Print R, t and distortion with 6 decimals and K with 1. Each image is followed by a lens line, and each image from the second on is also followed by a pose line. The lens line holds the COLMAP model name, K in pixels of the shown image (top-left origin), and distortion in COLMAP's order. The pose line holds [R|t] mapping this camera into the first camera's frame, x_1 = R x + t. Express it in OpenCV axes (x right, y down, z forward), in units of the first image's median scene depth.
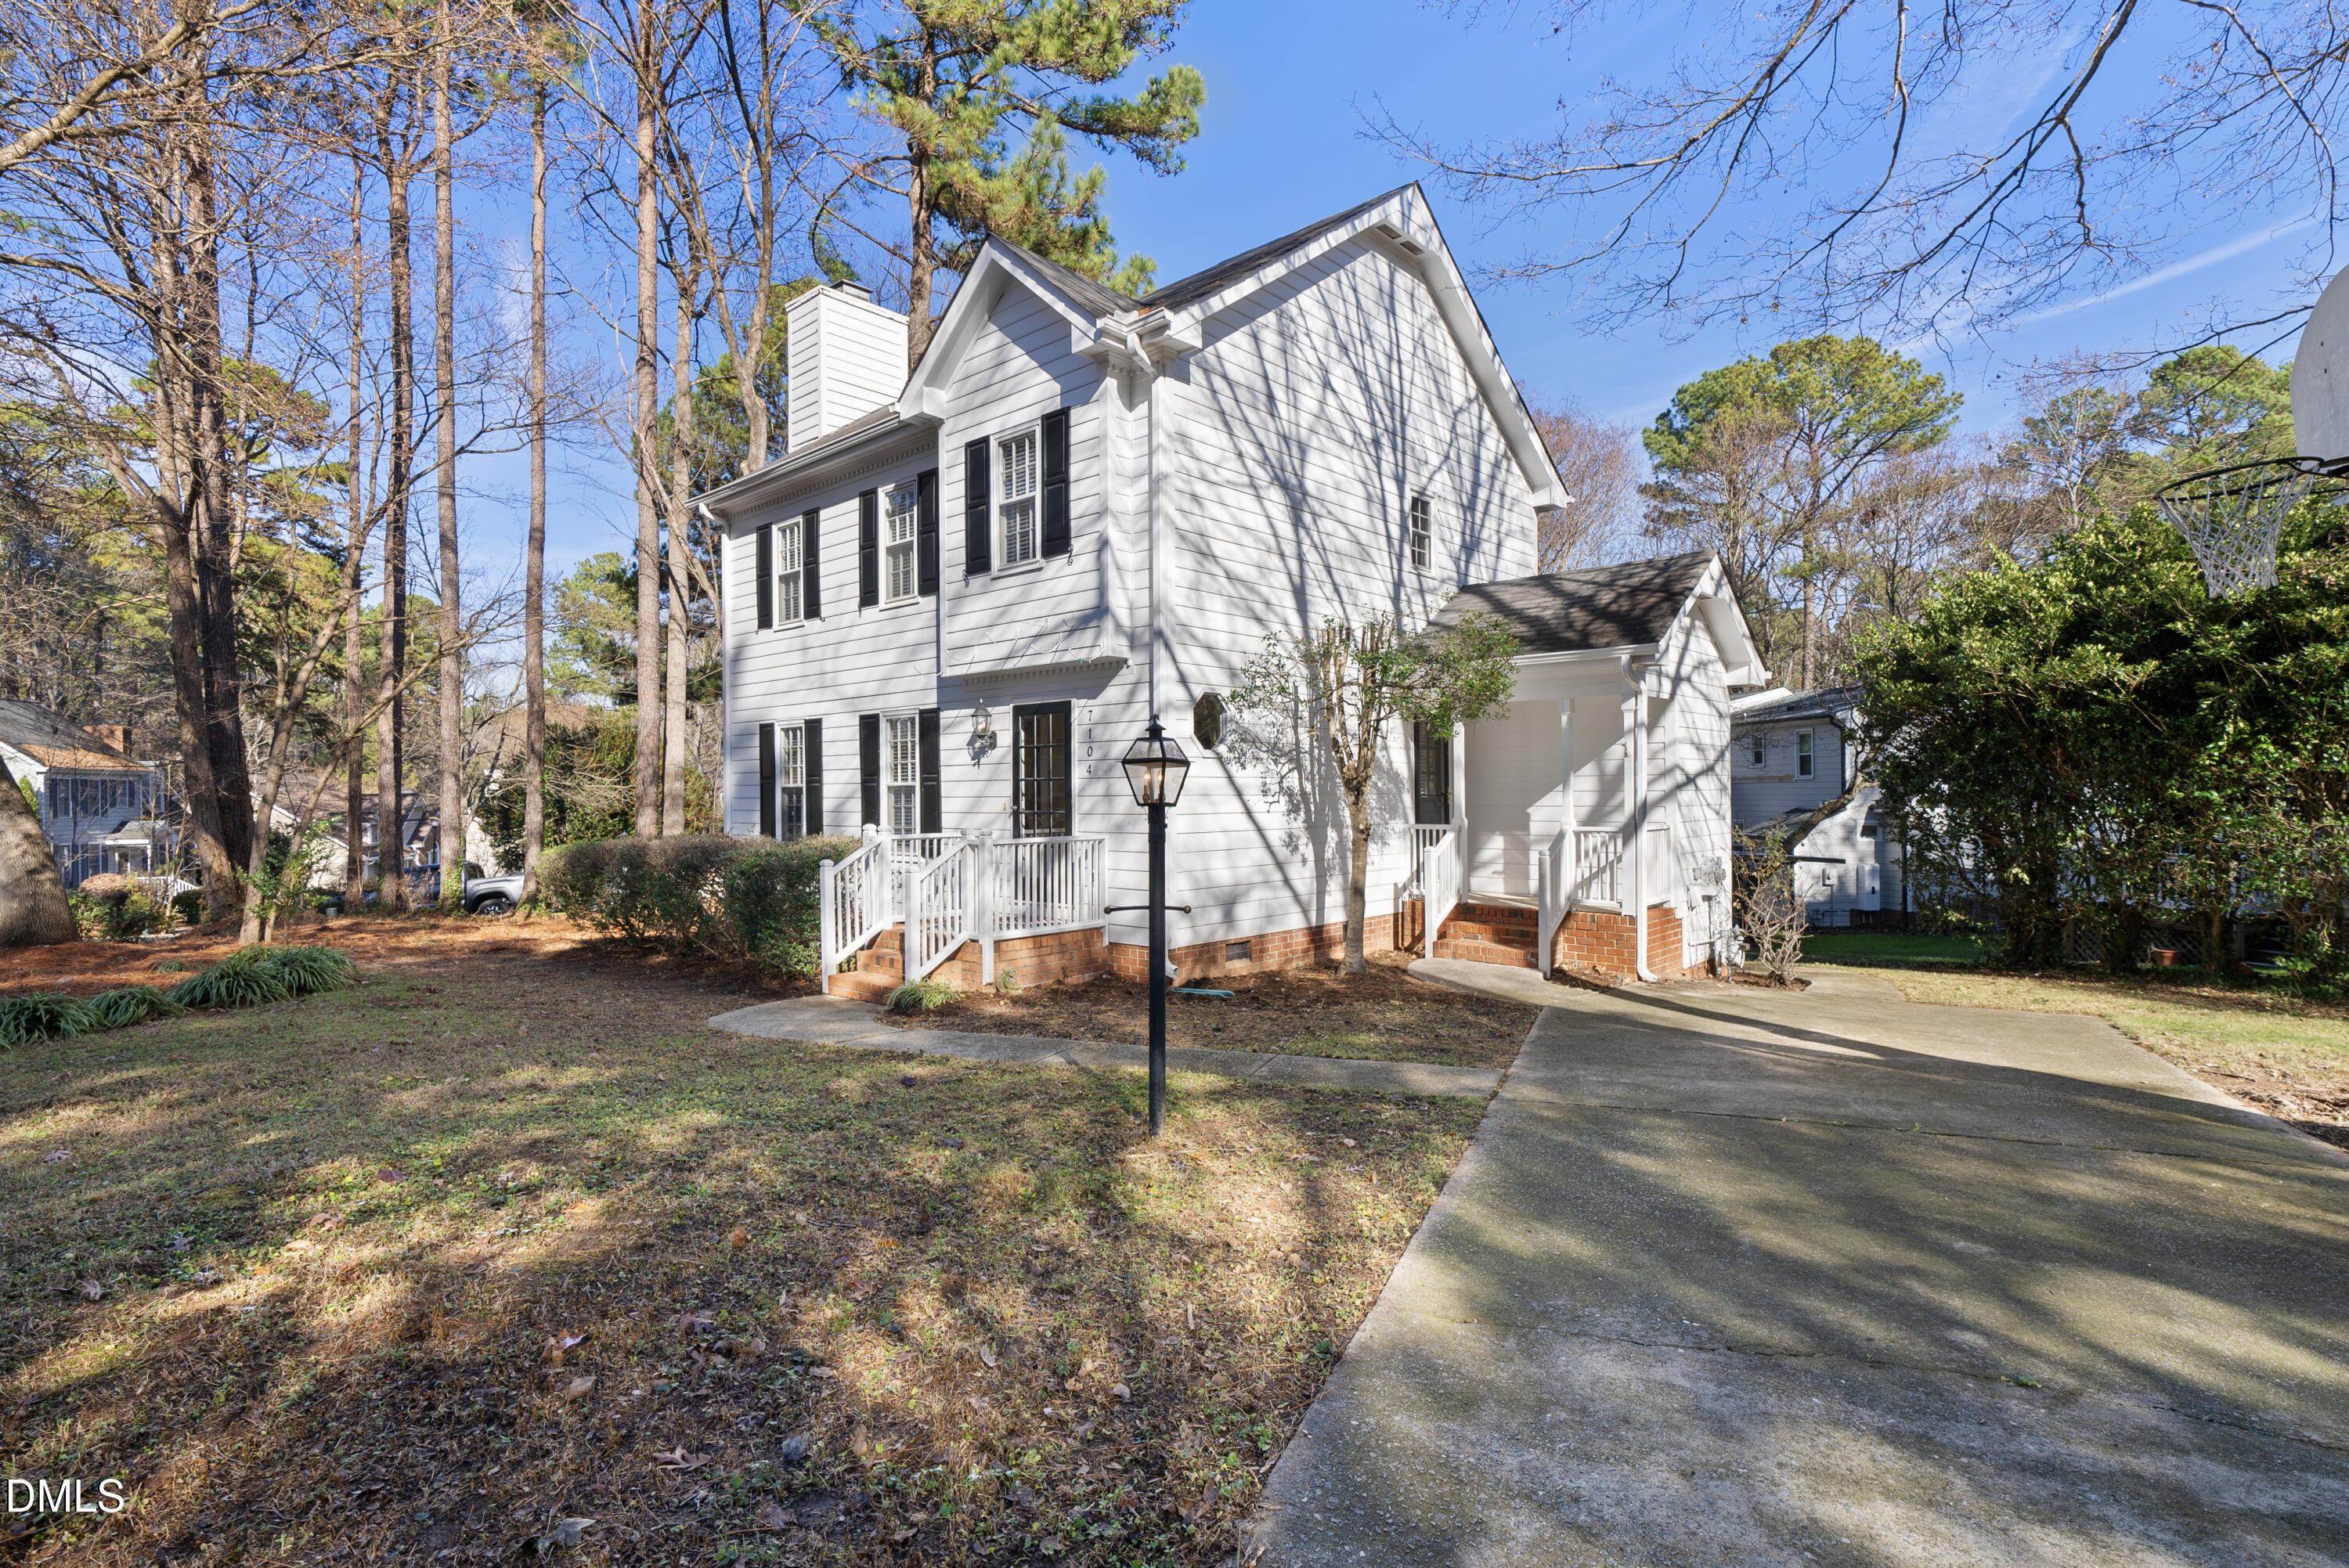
lens RADIAL K [[1160.7, 0, 1173.8], [0, 1160.7, 795.2], [0, 0, 1]] dist [-0.000037, 0.000090]
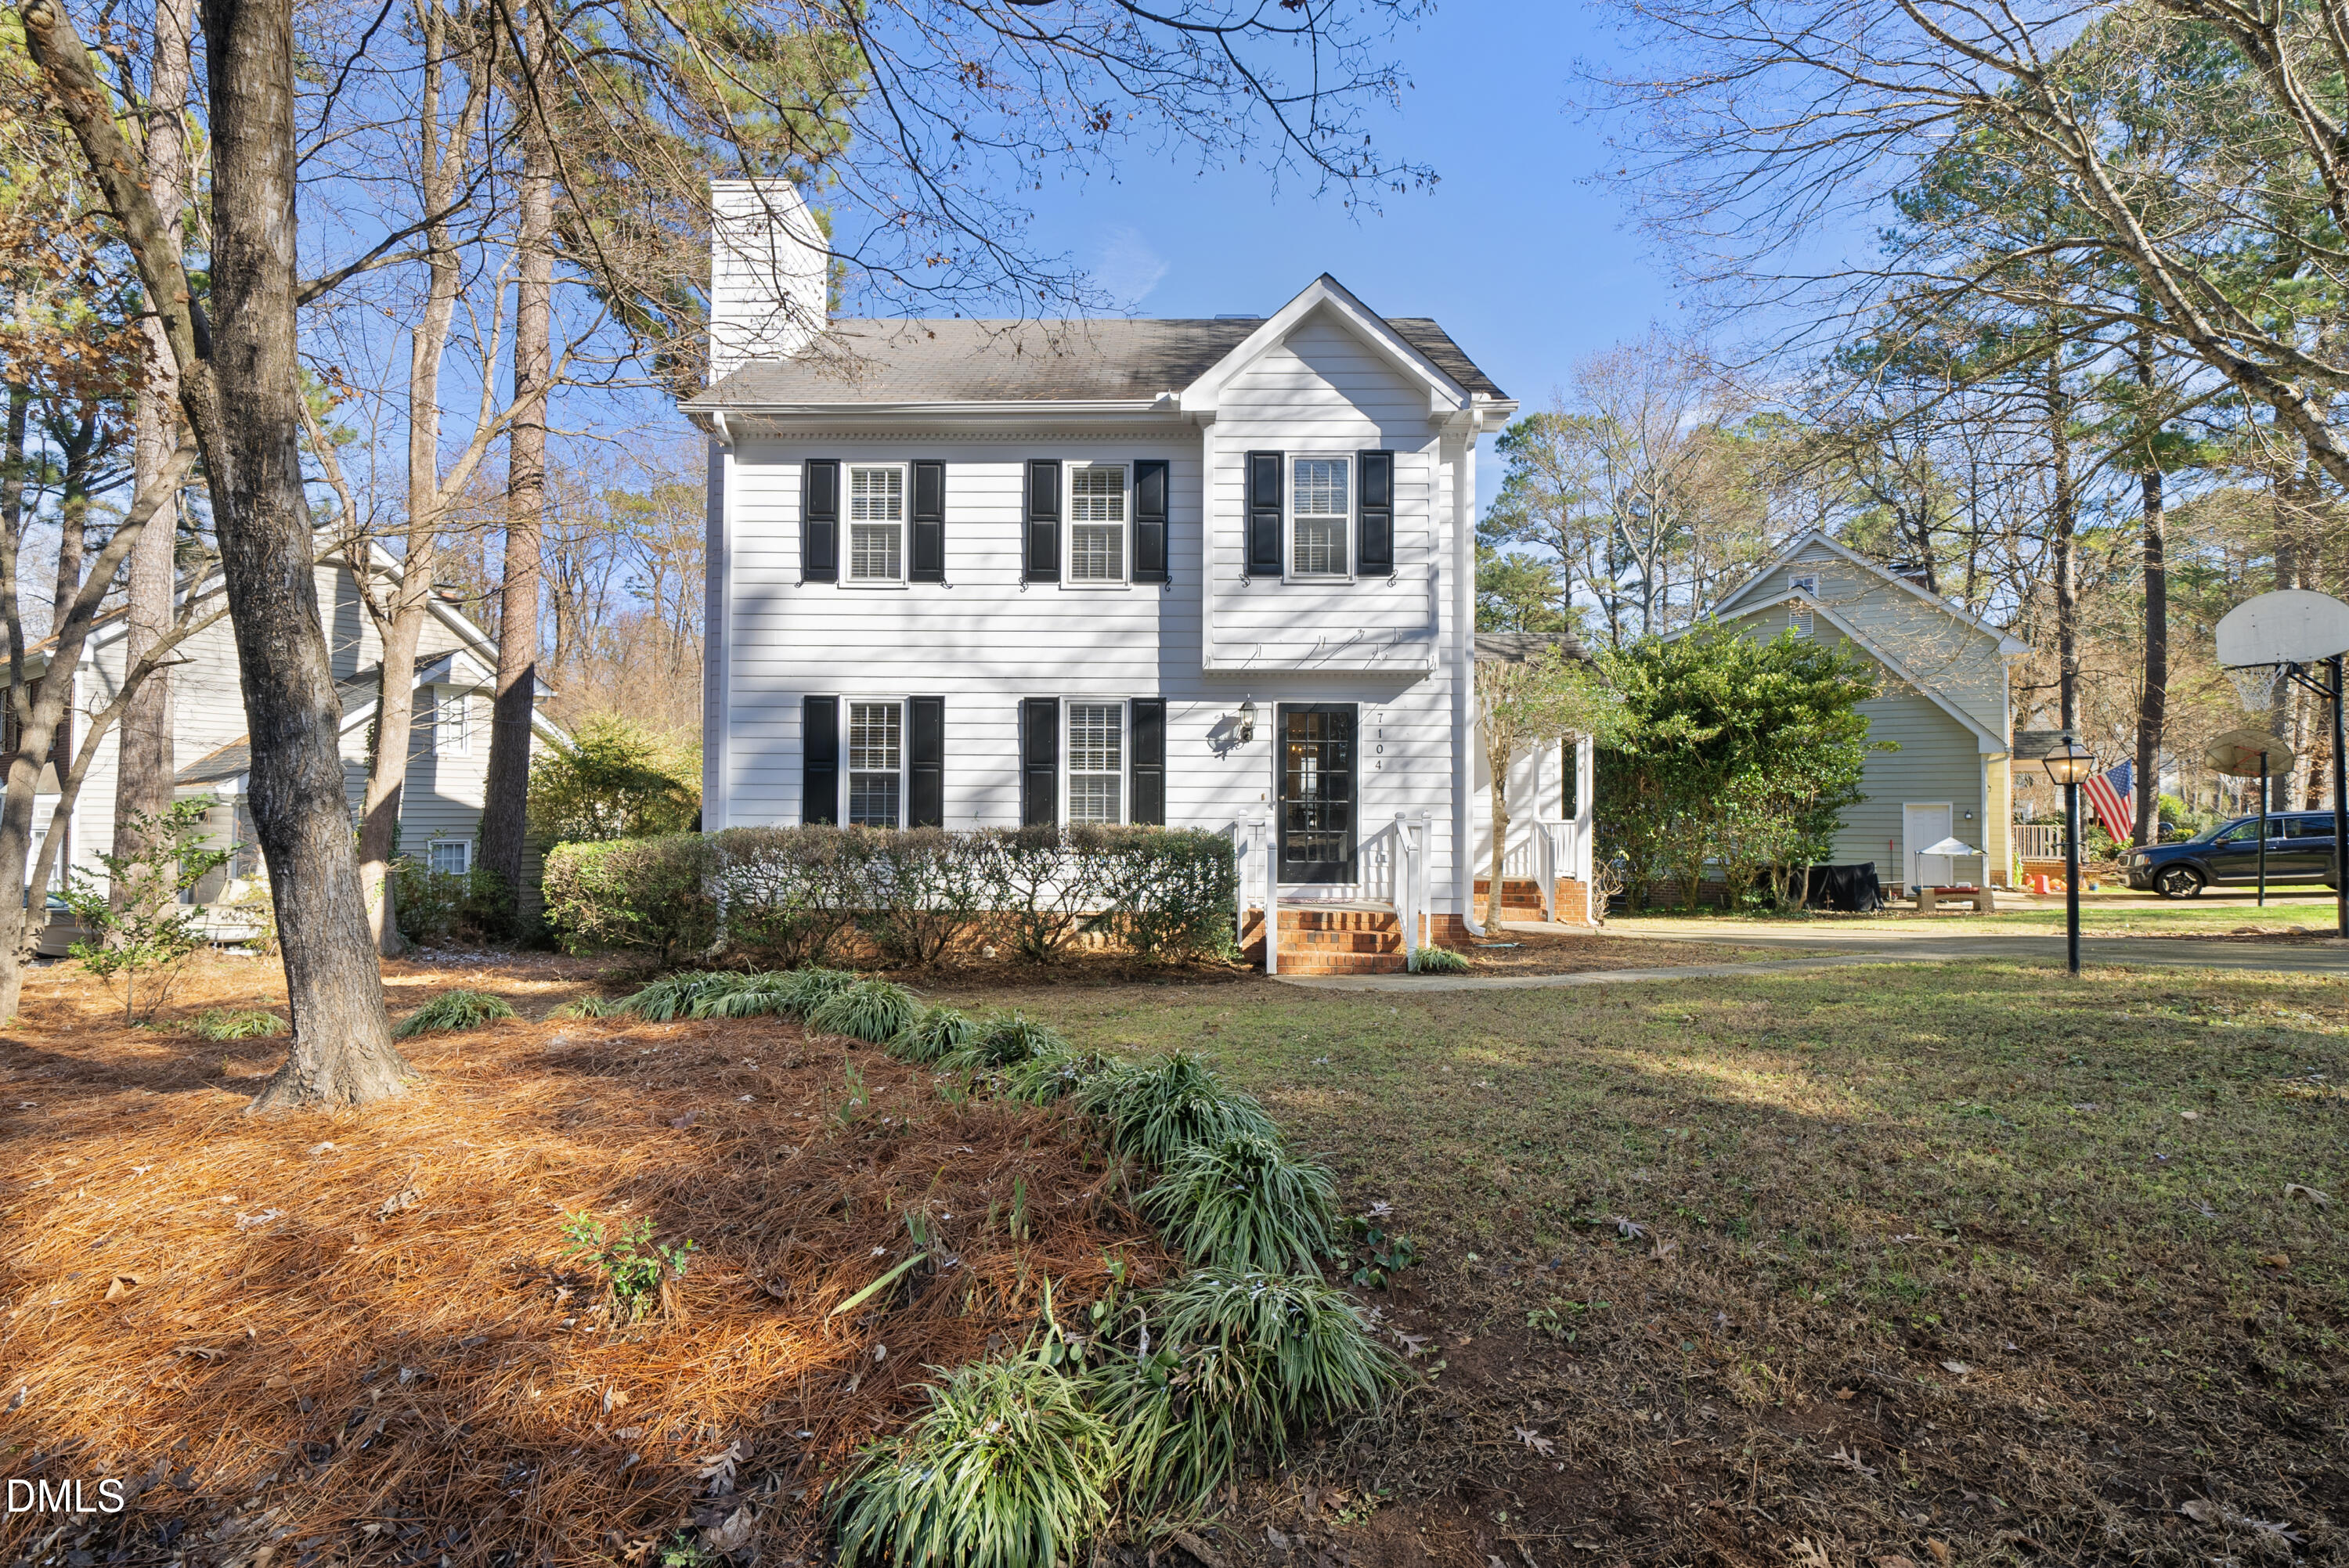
lens RADIAL K [[1160.7, 0, 1172.0], [0, 1160.7, 782.0], [0, 0, 1]] dist [-0.000037, 0.000090]
pose [[0.737078, 0.030911, 0.675100, -0.924448], [-0.009839, 0.999338, -0.035015, 0.034269], [-0.675736, 0.019167, 0.736895, 0.275025]]
